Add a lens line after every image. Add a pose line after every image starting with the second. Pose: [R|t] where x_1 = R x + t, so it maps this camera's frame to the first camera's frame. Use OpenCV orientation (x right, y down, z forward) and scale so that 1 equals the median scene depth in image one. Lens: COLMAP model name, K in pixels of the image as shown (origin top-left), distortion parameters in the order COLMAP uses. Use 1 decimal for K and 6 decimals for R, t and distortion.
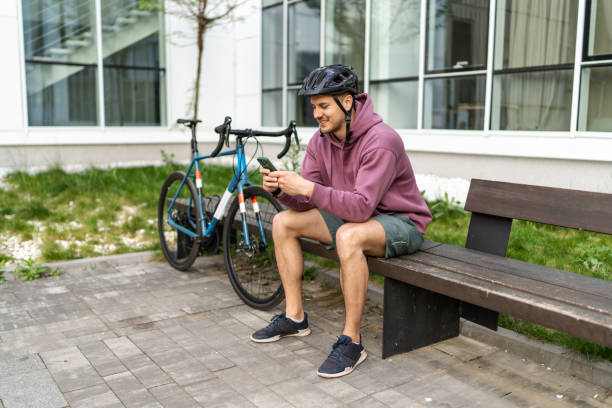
lens RADIAL K [[594.0, 0, 315.0], [0, 594.0, 201.1], [0, 0, 1]] dist [-0.027845, -0.000707]
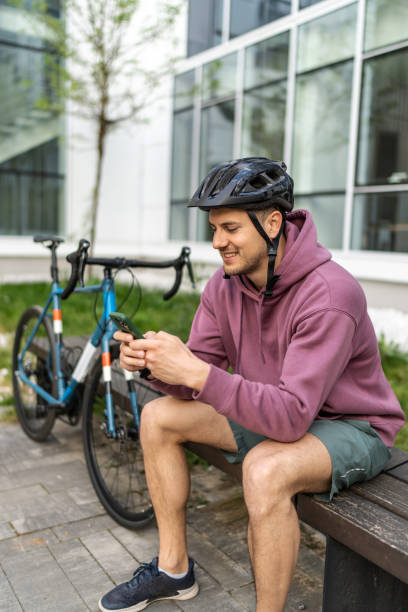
lens RADIAL K [[594.0, 0, 205.3], [0, 594.0, 315.3], [0, 0, 1]] dist [-0.027845, -0.000707]
pose [[0.998902, 0.033319, -0.032946, 0.008583], [-0.033253, 0.999444, 0.002548, -0.054778], [0.033012, -0.001450, 0.999454, 0.299046]]
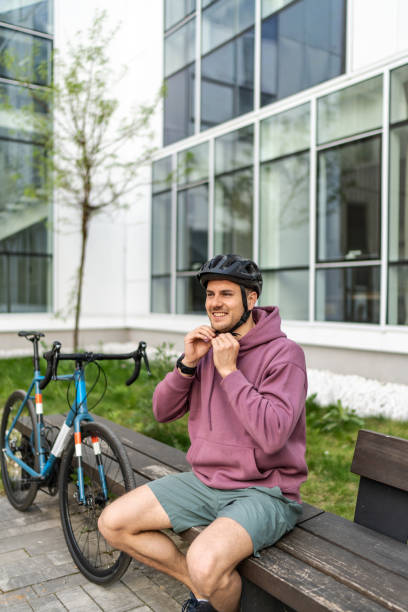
lens RADIAL K [[589.1, 0, 204.0], [0, 589.1, 306.0], [0, 0, 1]] dist [-0.039015, 0.013956]
pose [[0.999805, -0.001285, -0.019717, 0.058517], [-0.001088, 0.992787, -0.119889, -0.079485], [0.019729, 0.119887, 0.992592, 0.170775]]
